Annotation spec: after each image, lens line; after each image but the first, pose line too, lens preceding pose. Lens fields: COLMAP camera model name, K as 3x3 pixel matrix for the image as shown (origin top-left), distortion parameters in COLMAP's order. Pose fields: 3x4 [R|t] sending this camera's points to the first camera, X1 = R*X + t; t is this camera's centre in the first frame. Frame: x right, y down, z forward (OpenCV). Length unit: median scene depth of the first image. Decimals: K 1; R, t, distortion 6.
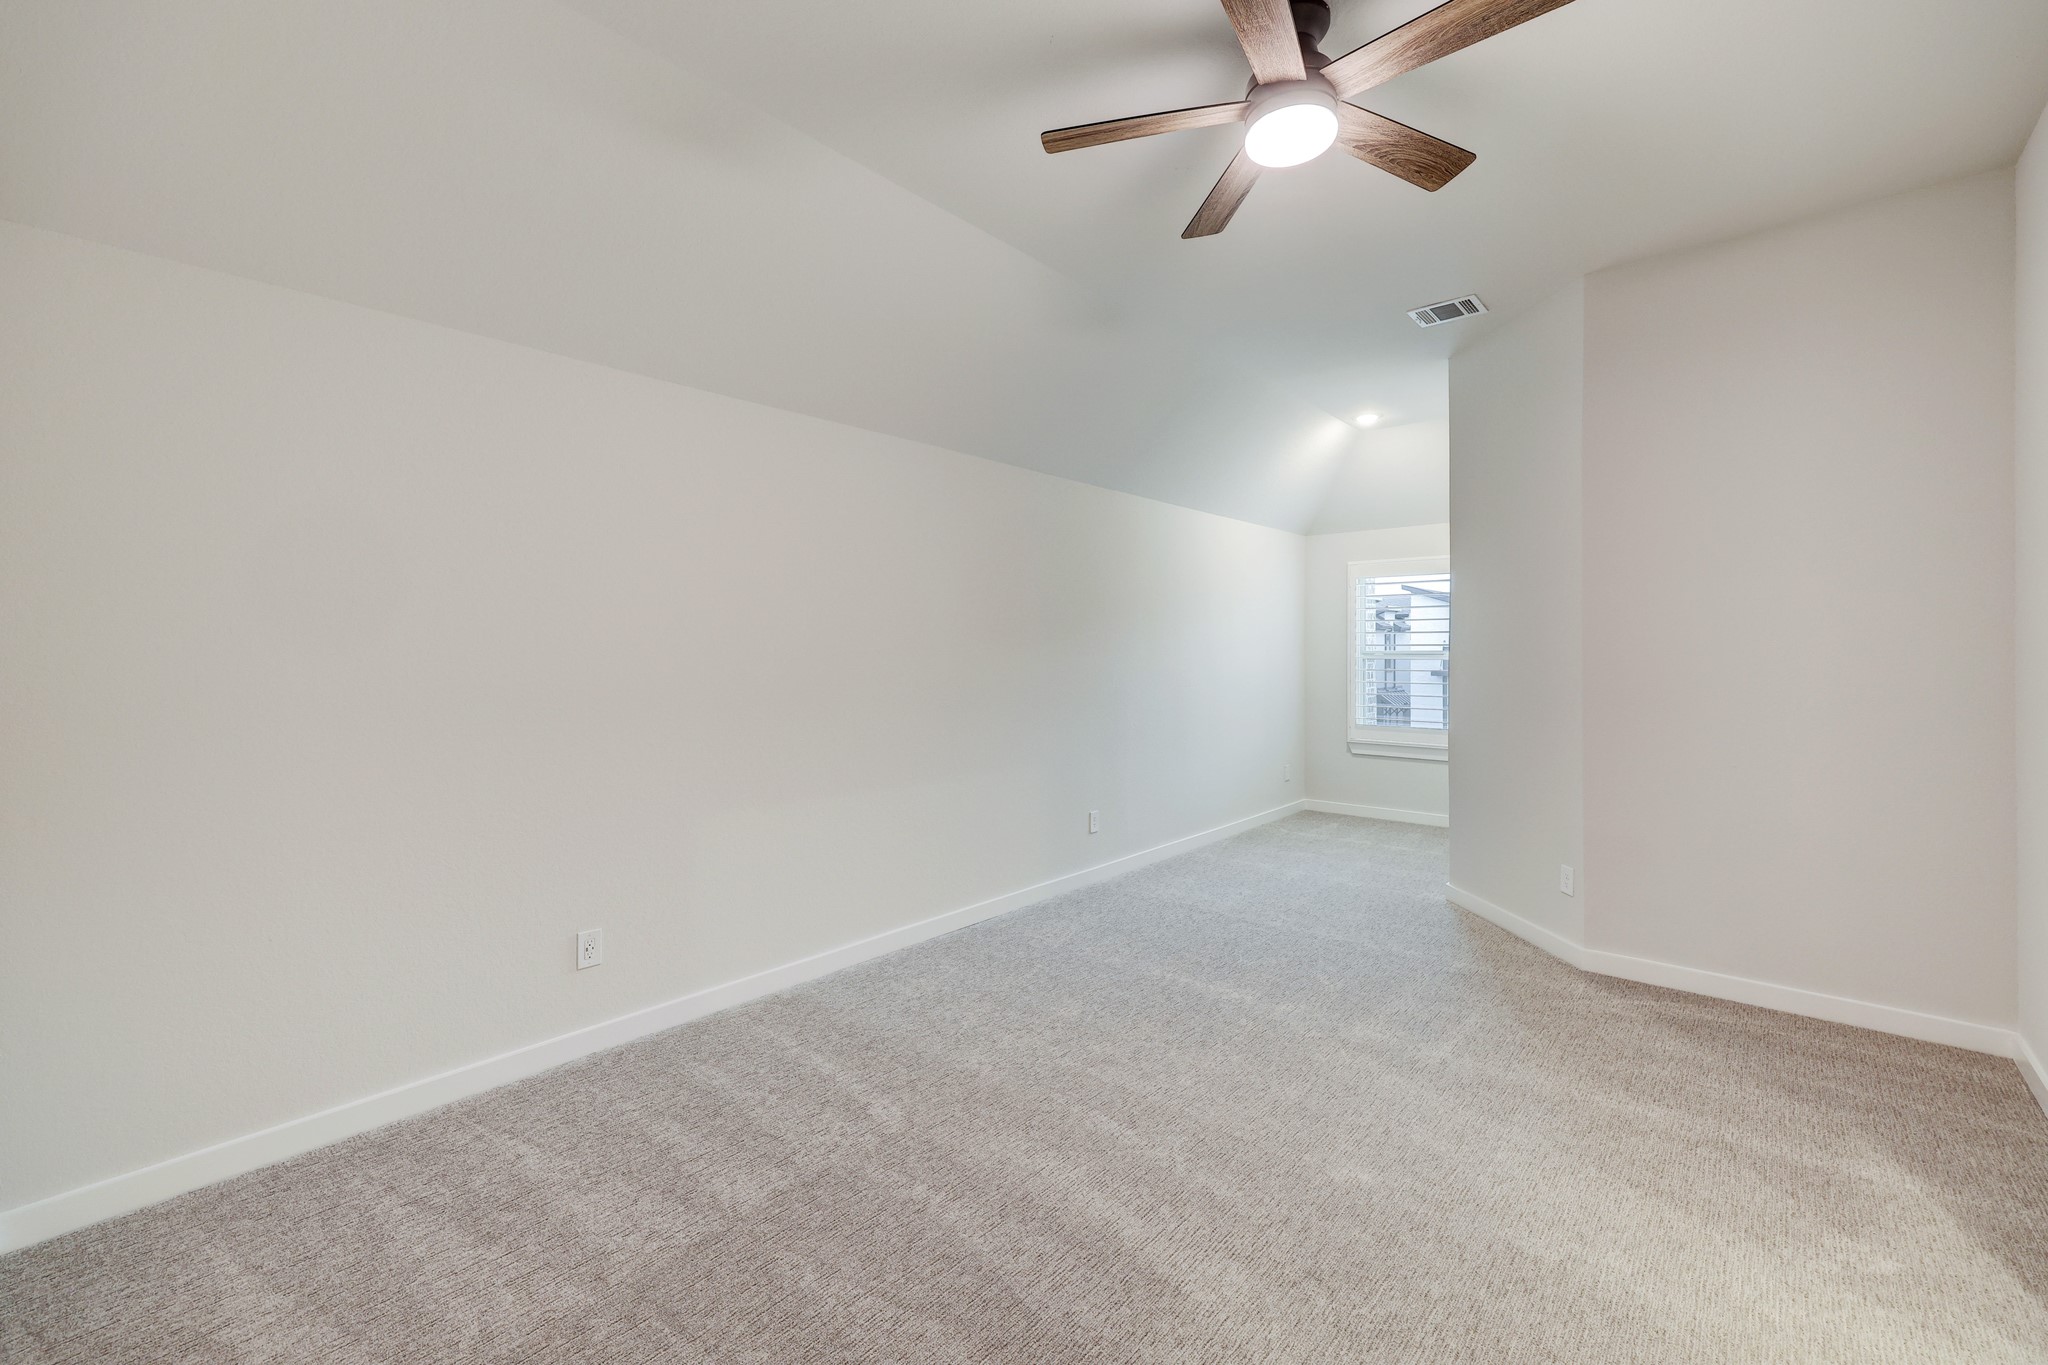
lens RADIAL K [[841.0, 0, 1016.4], [0, 841.0, 673.8], [0, 0, 1]] dist [-0.000268, -0.000131]
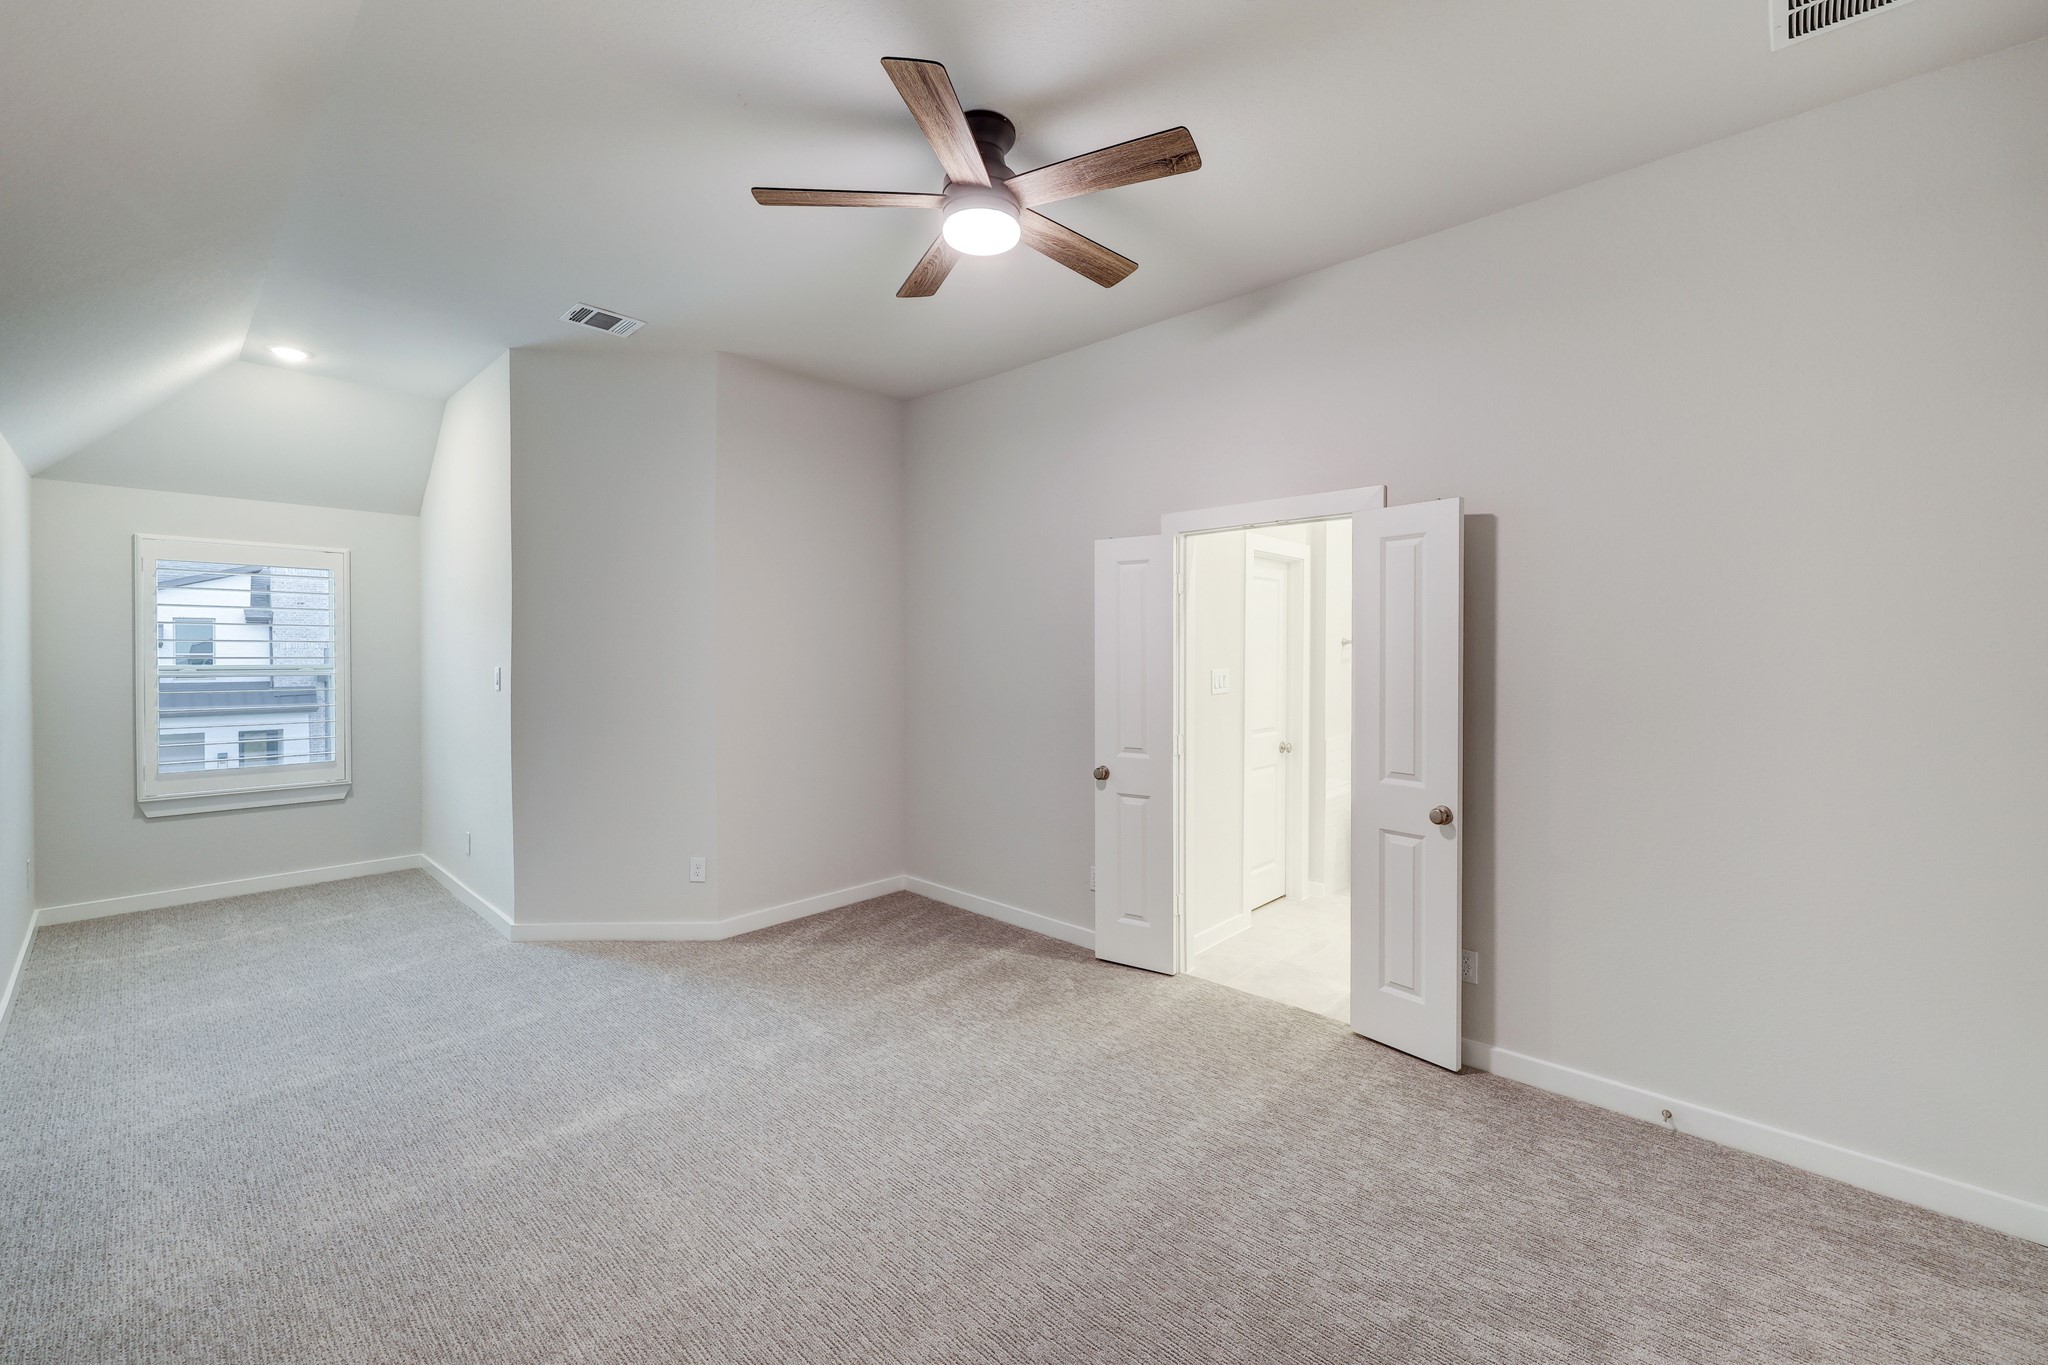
lens RADIAL K [[841.0, 0, 1016.4], [0, 841.0, 673.8], [0, 0, 1]] dist [-0.000268, -0.000131]
pose [[0.027988, -0.028844, 0.999192, -0.532500], [0.025770, 0.999272, 0.028124, -0.046913], [-0.999276, 0.024962, 0.028711, 0.601716]]
